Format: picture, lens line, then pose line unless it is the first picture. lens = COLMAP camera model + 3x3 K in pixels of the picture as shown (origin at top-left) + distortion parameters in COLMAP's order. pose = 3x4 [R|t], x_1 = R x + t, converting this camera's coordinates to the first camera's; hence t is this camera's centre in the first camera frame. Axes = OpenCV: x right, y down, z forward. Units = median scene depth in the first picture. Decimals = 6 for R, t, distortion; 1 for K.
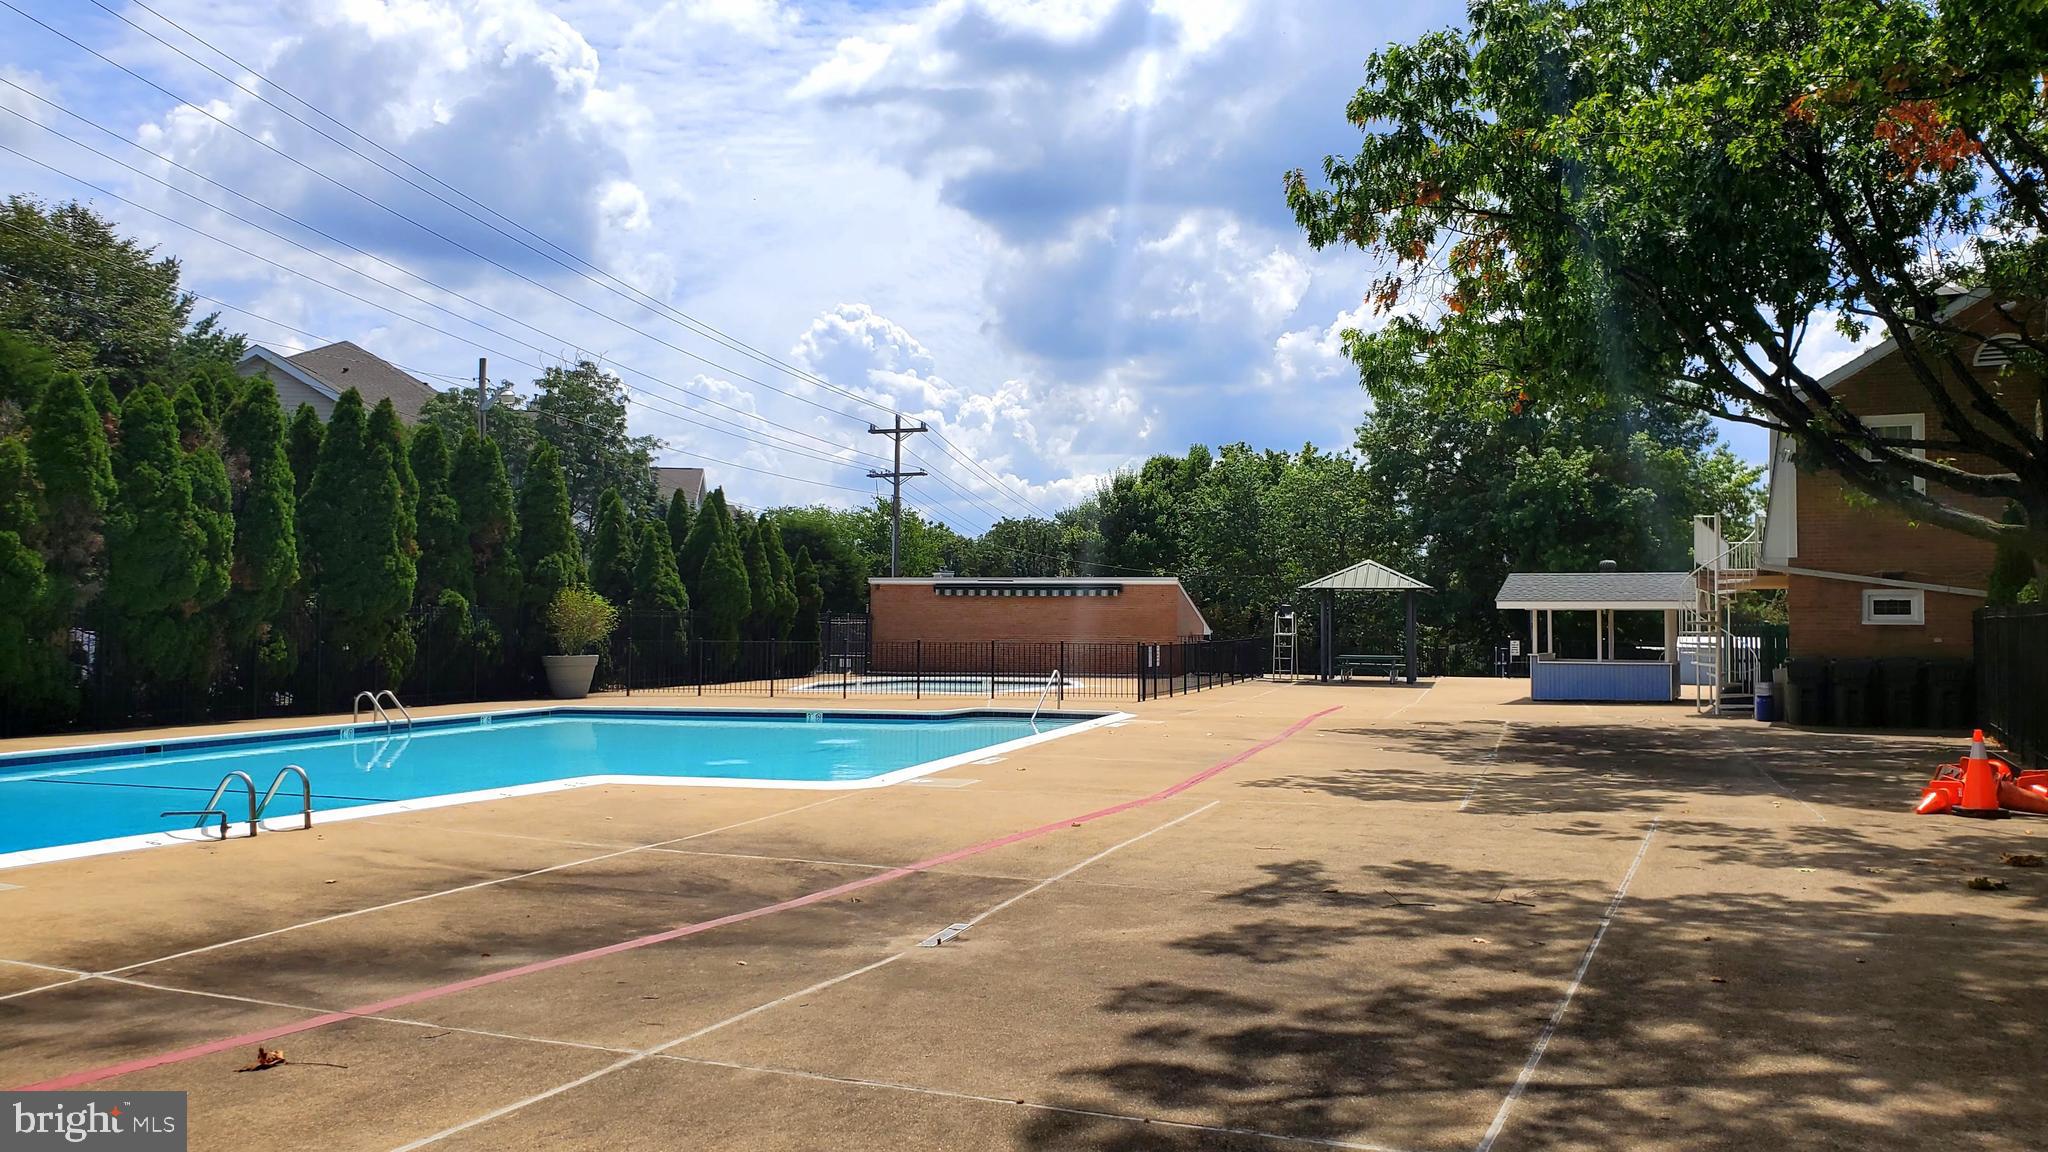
lens RADIAL K [[1549.4, 0, 1028.2], [0, 1549.4, 577.0], [0, 0, 1]] dist [0.012144, 0.001868]
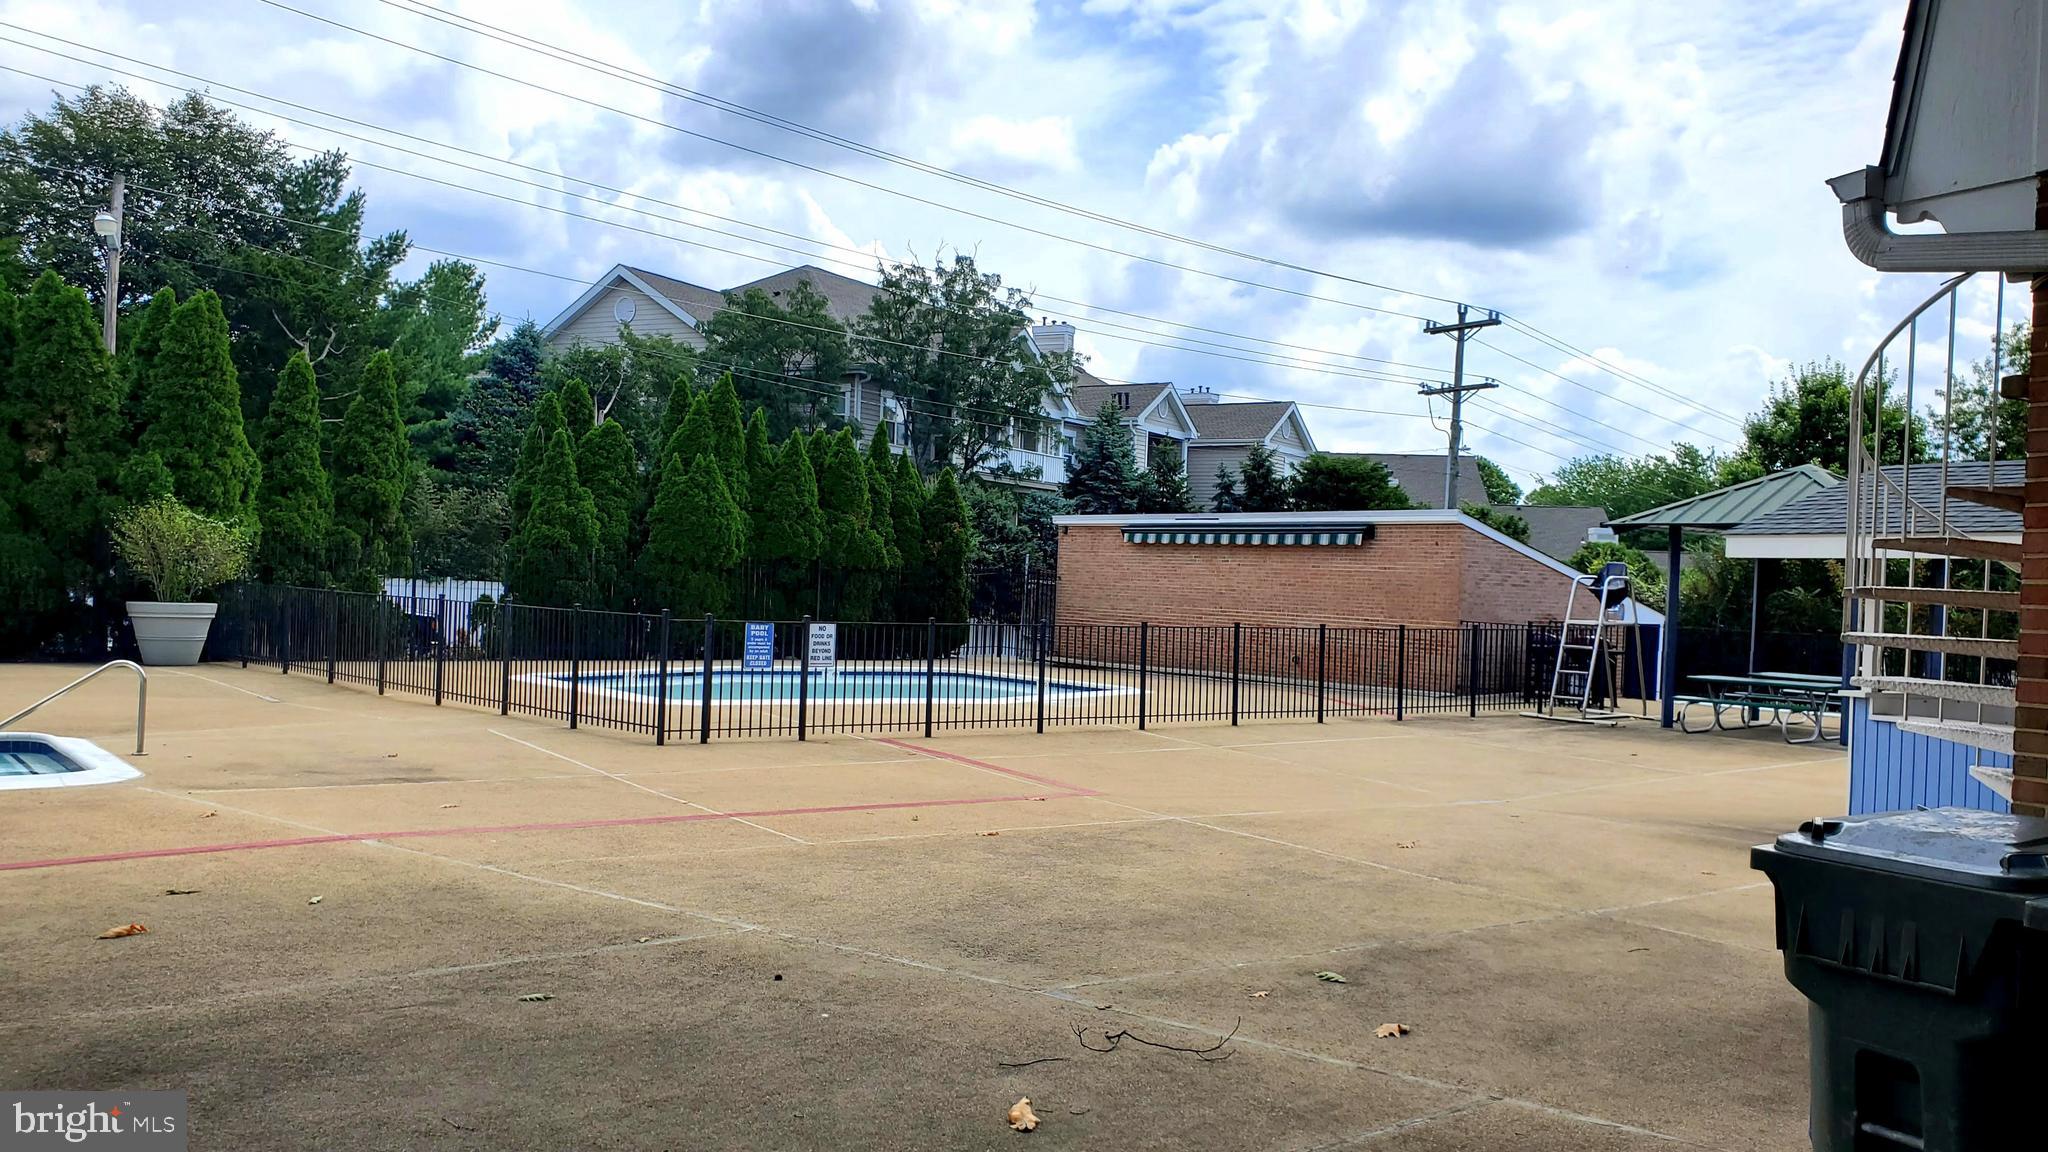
lens RADIAL K [[1549.4, 0, 1023.6], [0, 1549.4, 568.6], [0, 0, 1]] dist [0.012144, 0.001868]
pose [[0.799103, 0.020529, -0.600844, 0.277060], [-0.013899, 0.999781, 0.015675, 0.012900], [0.601034, -0.004175, 0.799213, 0.453266]]
